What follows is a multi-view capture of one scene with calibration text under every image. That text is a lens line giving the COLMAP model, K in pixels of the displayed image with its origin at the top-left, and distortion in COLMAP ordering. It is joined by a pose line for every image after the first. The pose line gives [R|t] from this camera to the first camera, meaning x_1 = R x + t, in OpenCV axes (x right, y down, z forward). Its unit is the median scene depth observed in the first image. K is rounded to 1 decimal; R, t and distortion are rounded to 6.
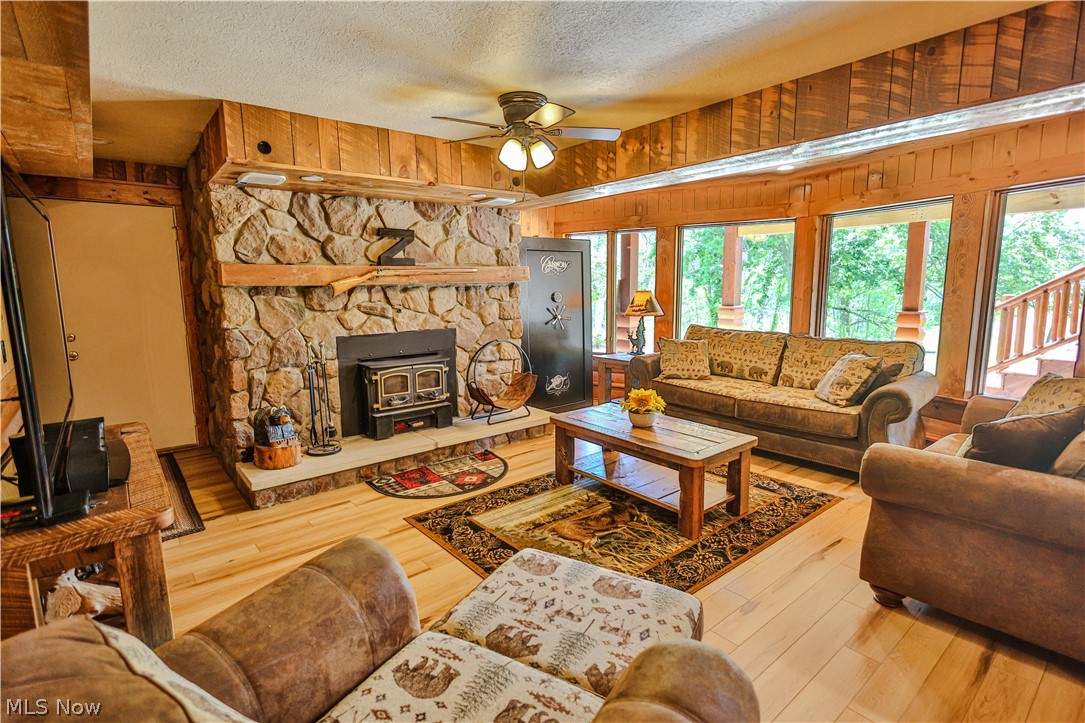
lens RADIAL K [[532.1, 0, 543.7], [0, 532.1, 361.6], [0, 0, 1]] dist [0.000172, 0.002020]
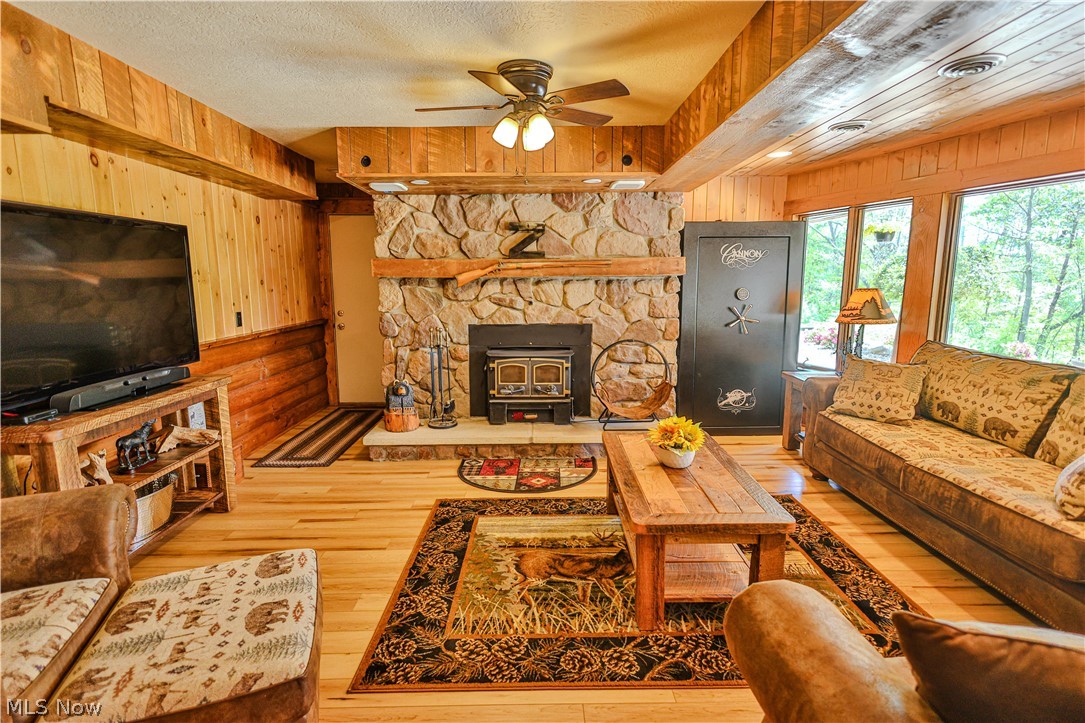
lens RADIAL K [[532.1, 0, 543.0], [0, 532.1, 361.6], [0, 0, 1]] dist [0.000172, 0.002020]
pose [[0.776386, 0.106306, -0.621227, 0.444004], [-0.097621, 0.994060, 0.048104, -0.040274], [0.622651, 0.023298, 0.782153, 0.253143]]
